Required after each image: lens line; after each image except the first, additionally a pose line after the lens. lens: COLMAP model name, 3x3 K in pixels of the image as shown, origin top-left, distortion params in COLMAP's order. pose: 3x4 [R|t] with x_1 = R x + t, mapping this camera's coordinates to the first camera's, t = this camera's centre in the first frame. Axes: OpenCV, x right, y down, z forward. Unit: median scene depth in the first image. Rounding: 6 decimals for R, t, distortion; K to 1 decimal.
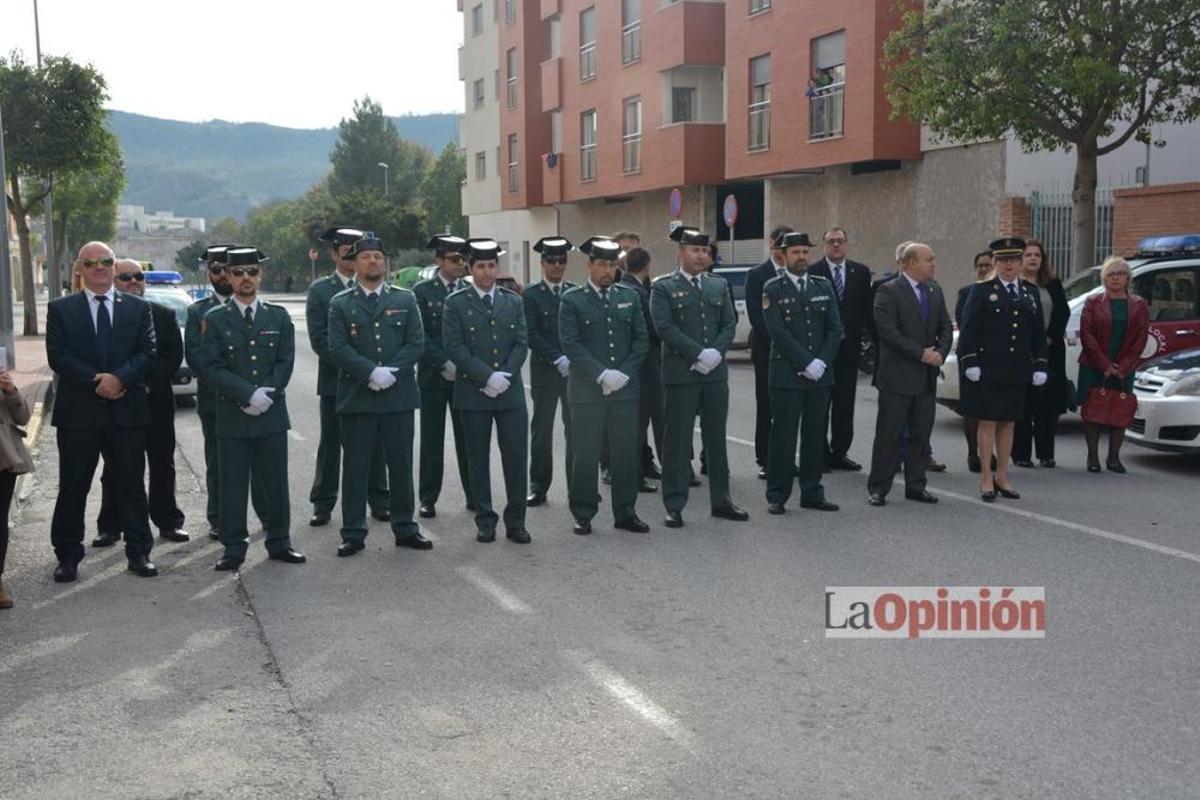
lens RADIAL K [[1370.4, 0, 579.5], [0, 1370.4, 401.1], [0, 0, 1]] dist [0.024249, 0.255258]
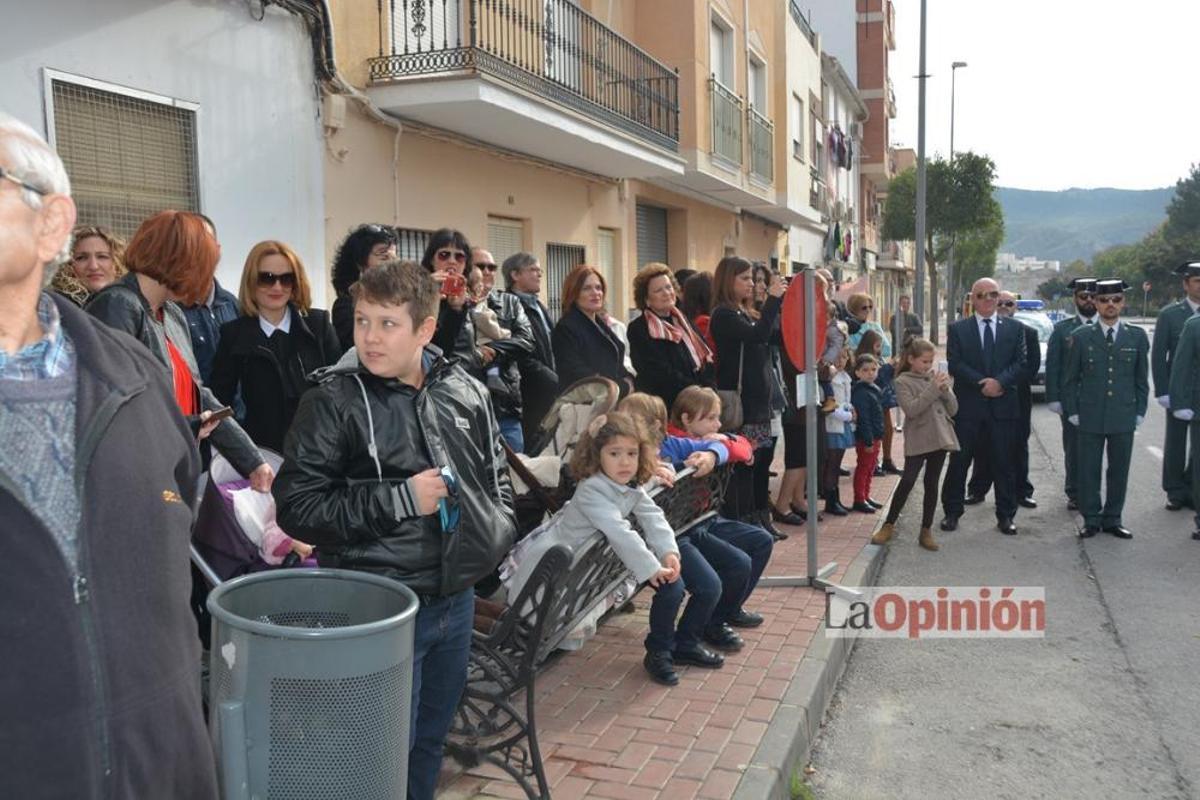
lens RADIAL K [[1075.8, 0, 583.7], [0, 1075.8, 400.0], [0, 0, 1]] dist [-0.099761, 0.164554]
pose [[0.766743, 0.054070, -0.639672, 0.041193], [-0.054260, 0.998339, 0.019348, 0.008417], [0.639656, 0.019874, 0.768404, -0.093568]]
